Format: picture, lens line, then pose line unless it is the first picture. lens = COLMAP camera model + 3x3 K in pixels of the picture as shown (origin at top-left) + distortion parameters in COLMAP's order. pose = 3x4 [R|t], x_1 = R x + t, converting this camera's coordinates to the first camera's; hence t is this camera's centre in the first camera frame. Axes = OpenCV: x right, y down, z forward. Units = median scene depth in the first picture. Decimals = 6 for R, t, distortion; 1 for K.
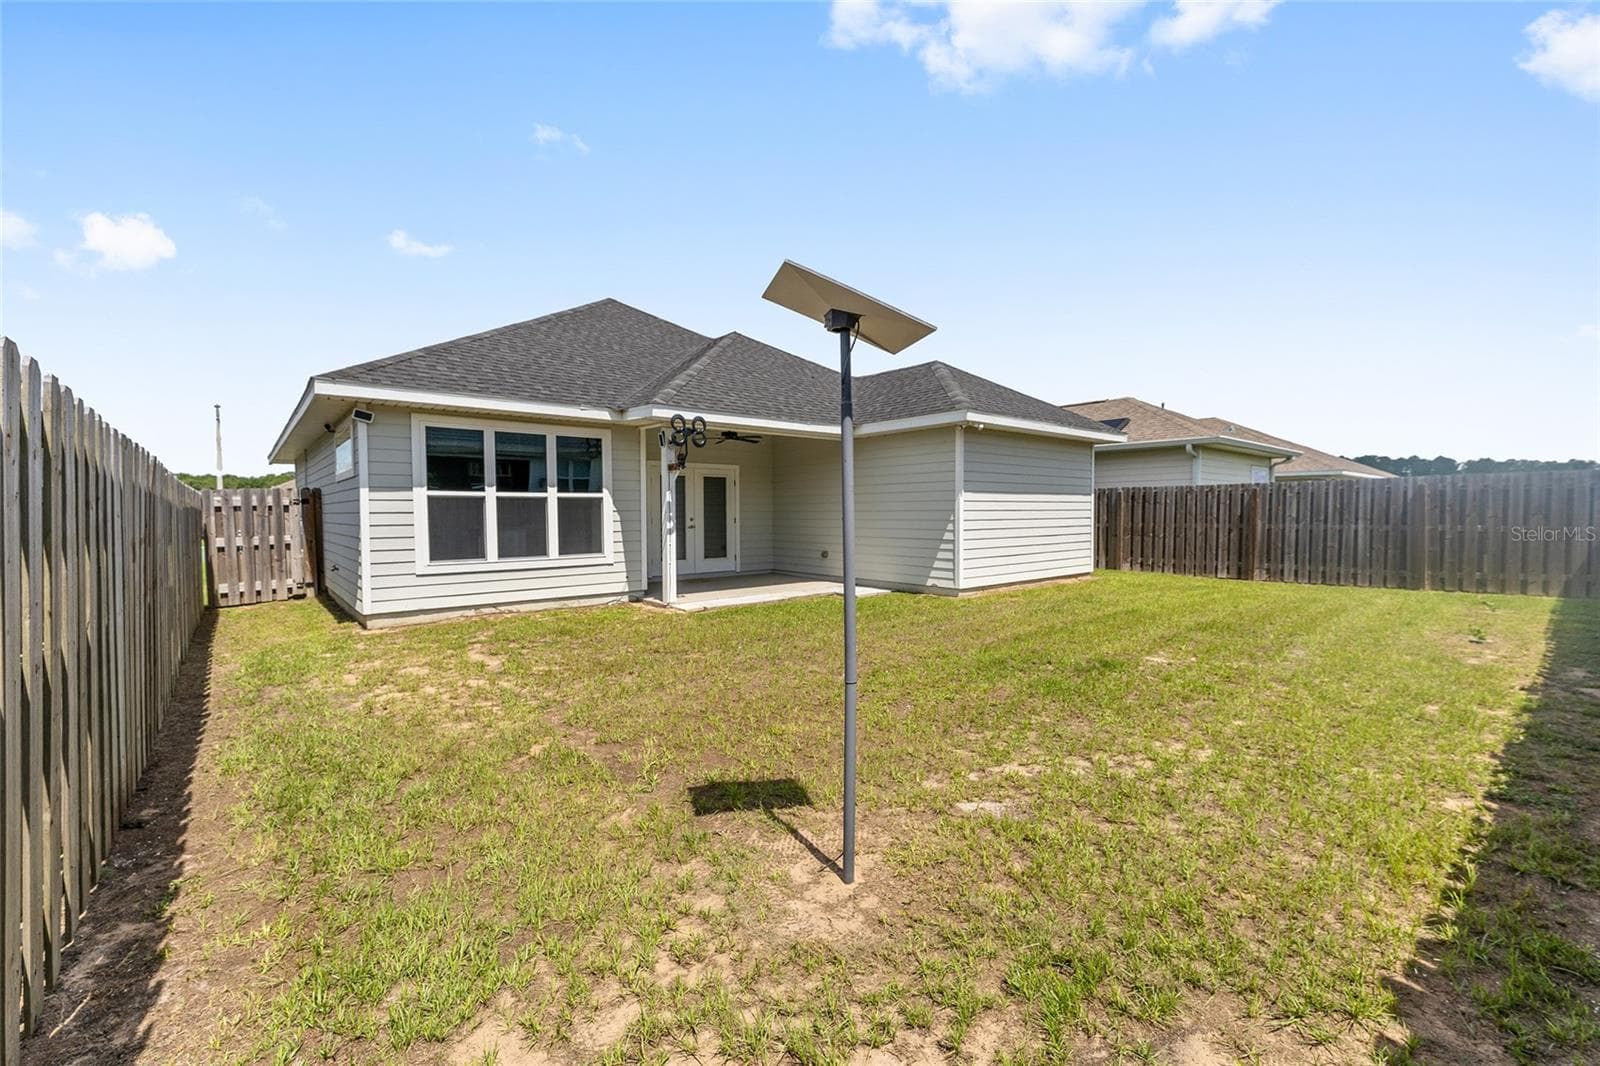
lens RADIAL K [[661.7, 0, 800.0], [0, 661.7, 533.0], [0, 0, 1]] dist [-0.000359, -0.000005]
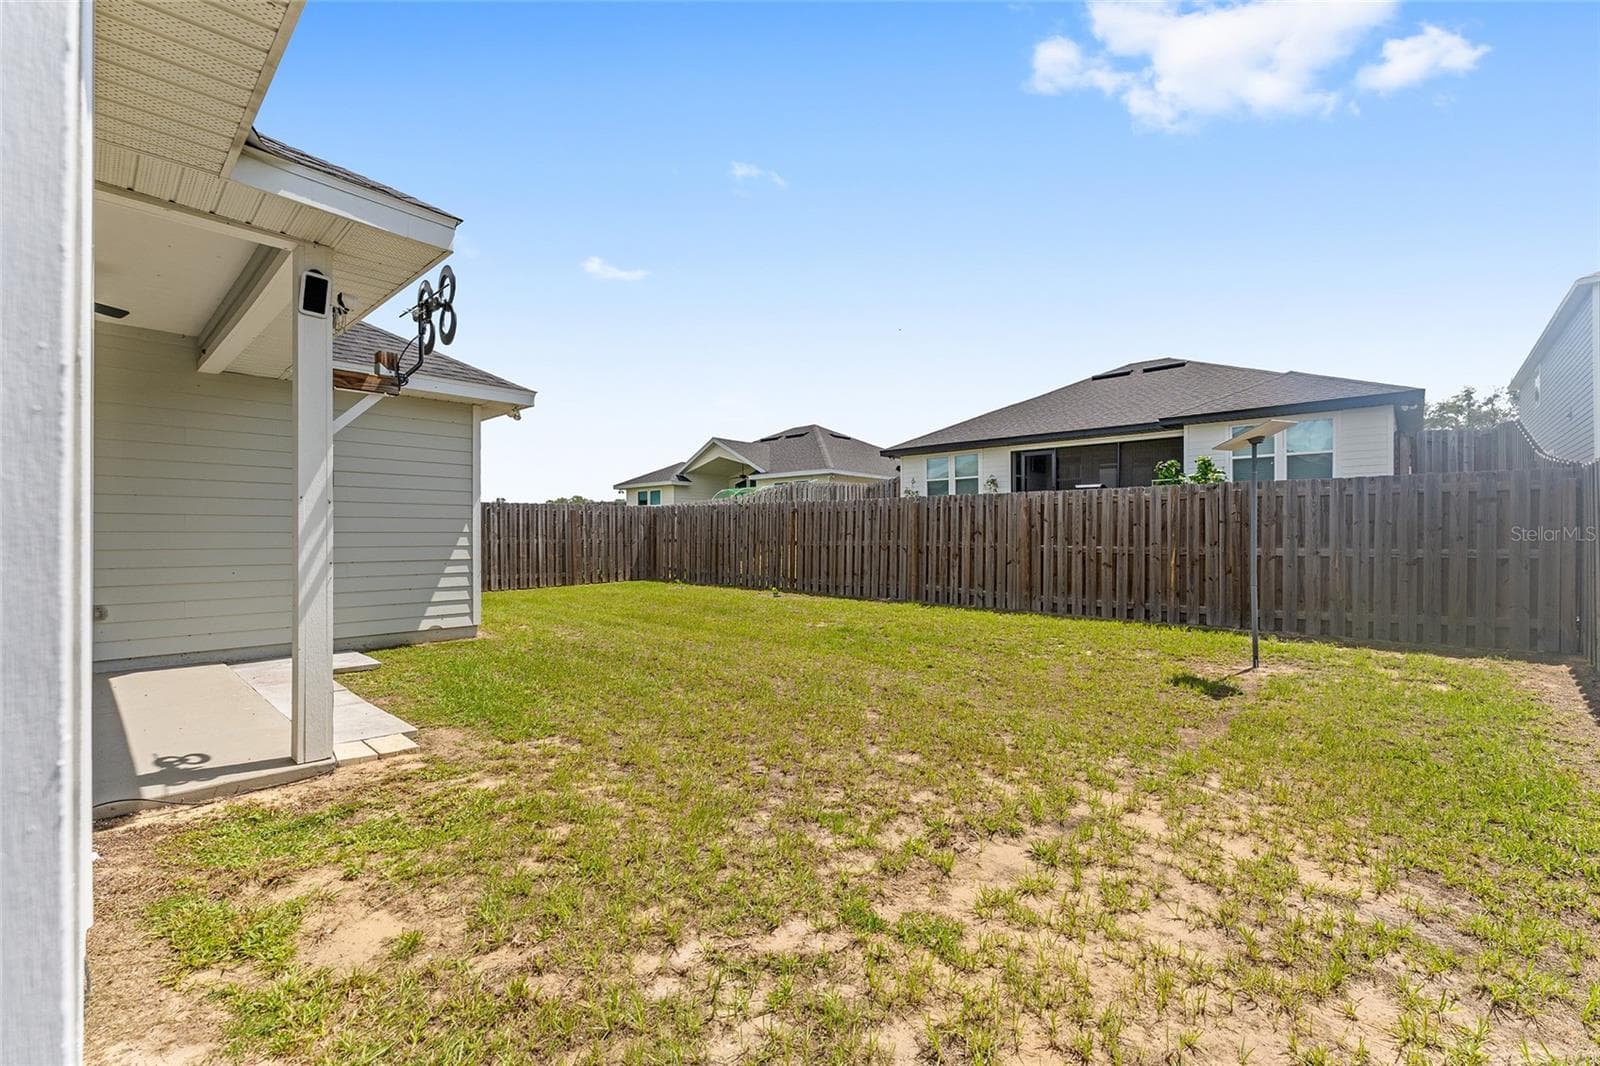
lens RADIAL K [[683.5, 0, 800.0], [0, 683.5, 533.0], [0, 0, 1]] dist [-0.010465, -0.000023]
pose [[-0.106703, 0.002826, 0.994287, -0.602234], [0.034654, 0.999399, 0.000879, -0.006583], [-0.993687, 0.034550, -0.106736, 0.788304]]
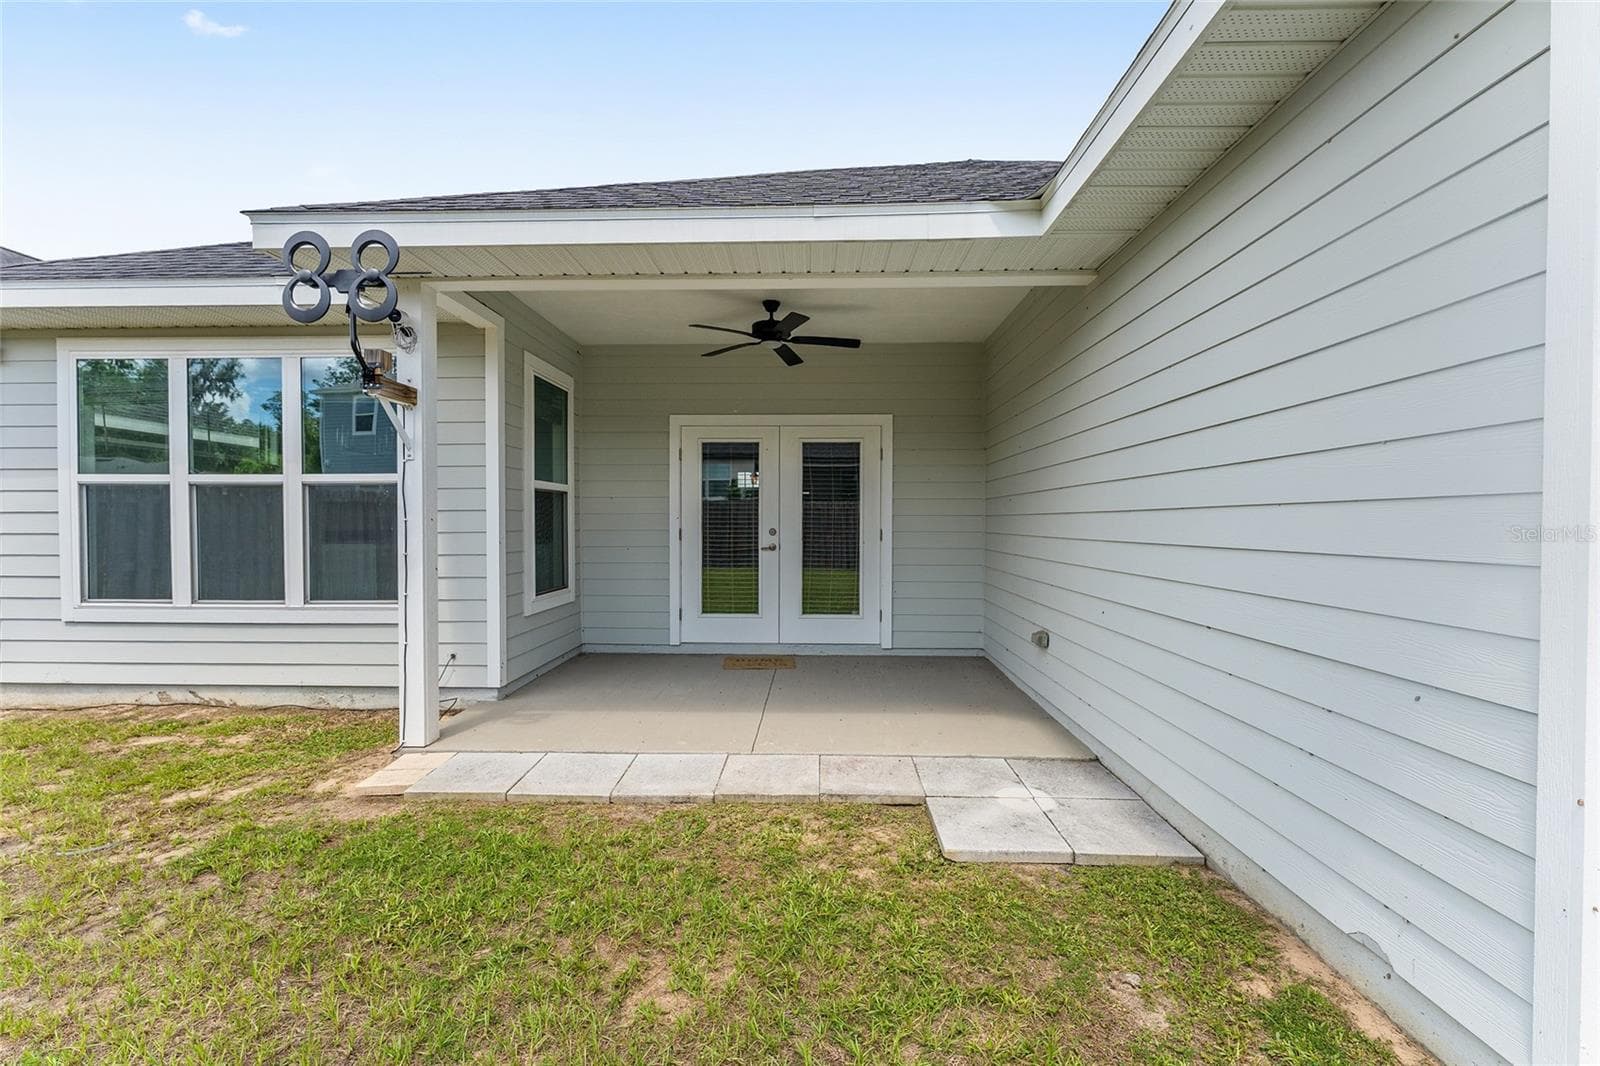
lens RADIAL K [[654.9, 0, 800.0], [0, 654.9, 533.0], [0, 0, 1]] dist [-0.001180, -0.000091]
pose [[0.743090, 0.017292, -0.668968, 0.233456], [-0.026456, 0.999644, -0.003547, -0.024869], [0.668668, 0.020334, 0.743283, 0.876101]]
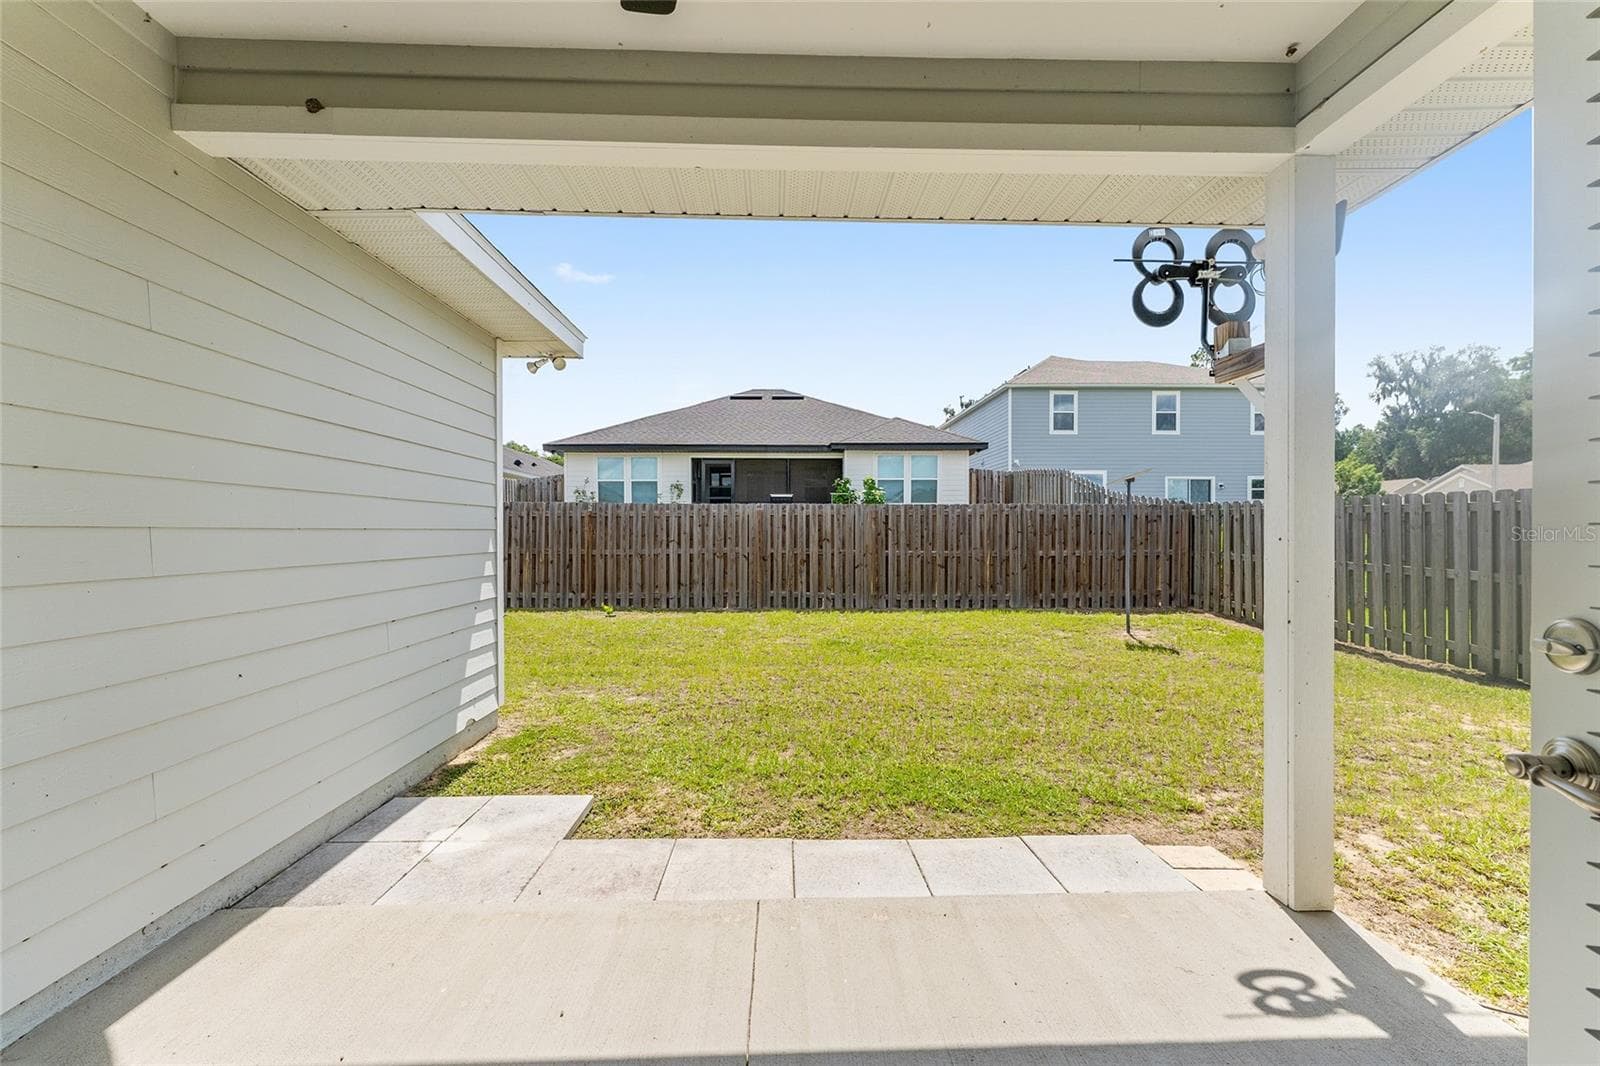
lens RADIAL K [[661.7, 0, 800.0], [0, 661.7, 533.0], [0, 0, 1]] dist [-0.000359, -0.000005]
pose [[-0.777611, 0.000224, 0.628745, -0.214373], [0.023153, 0.999332, 0.028279, -0.043011], [-0.628319, 0.036548, -0.777097, 1.327792]]
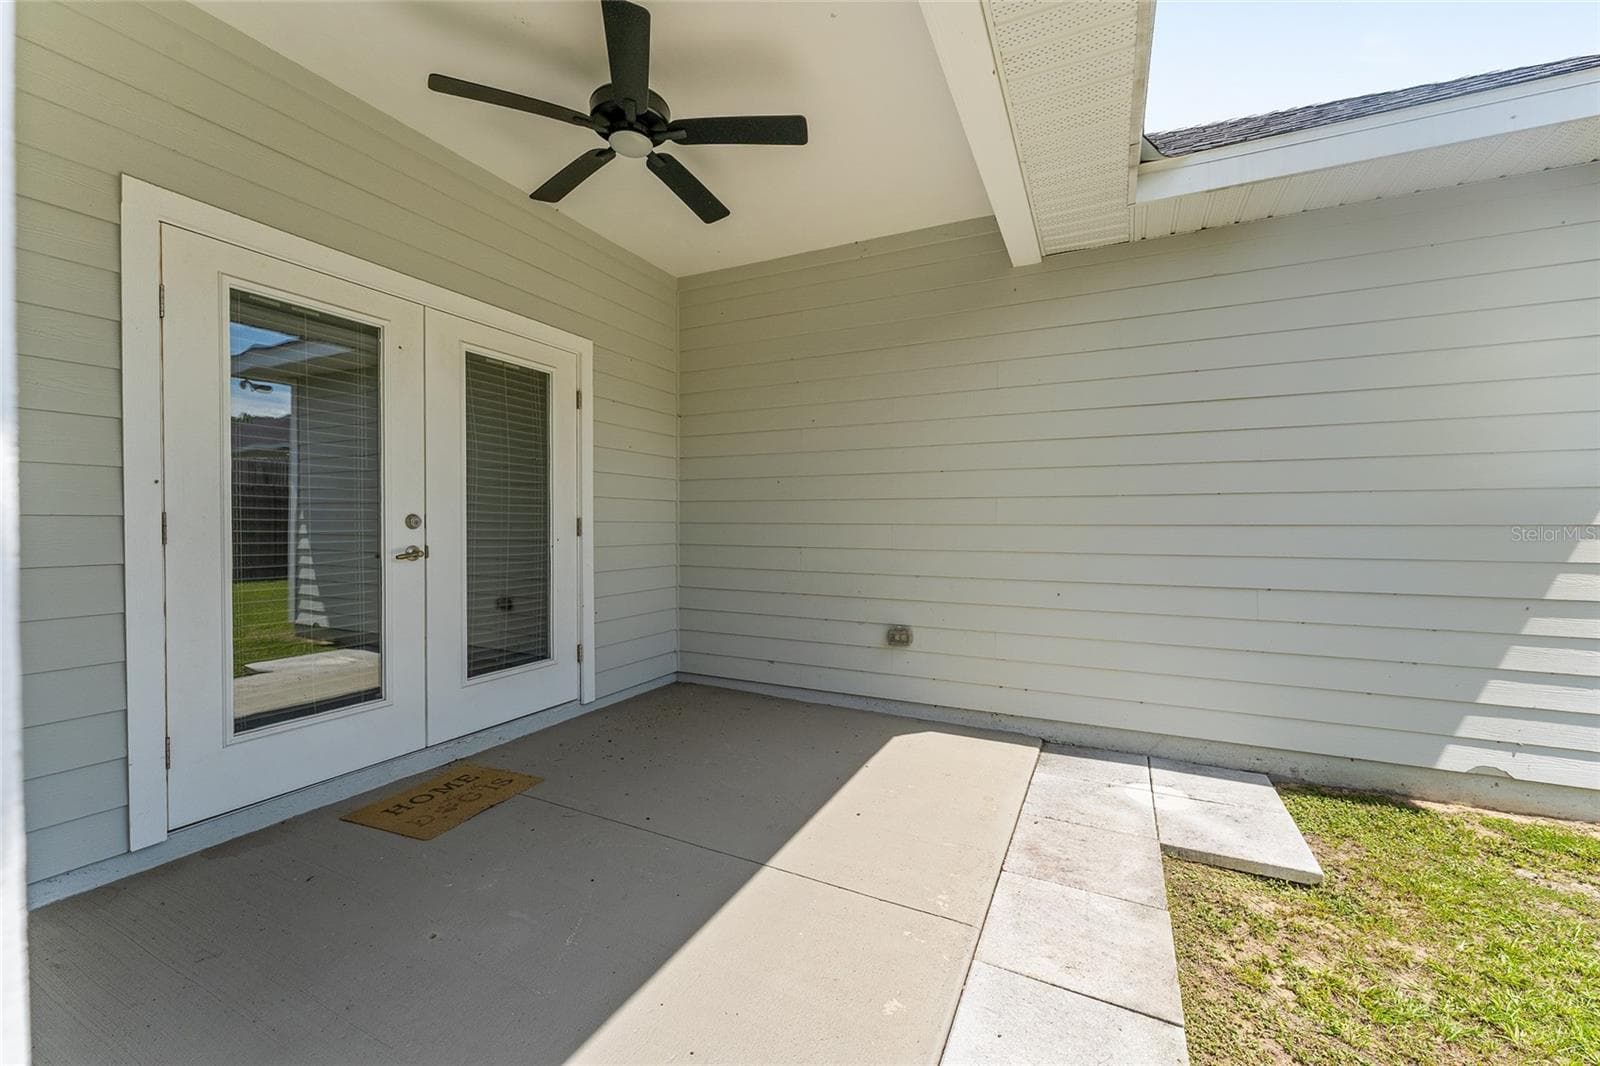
lens RADIAL K [[654.9, 0, 800.0], [0, 654.9, 533.0], [0, 0, 1]] dist [-0.001180, -0.000091]
pose [[0.917194, 0.000714, 0.398439, -0.174117], [0.006350, 0.999845, -0.016407, -0.015736], [-0.398389, 0.017578, 0.917048, 0.979874]]
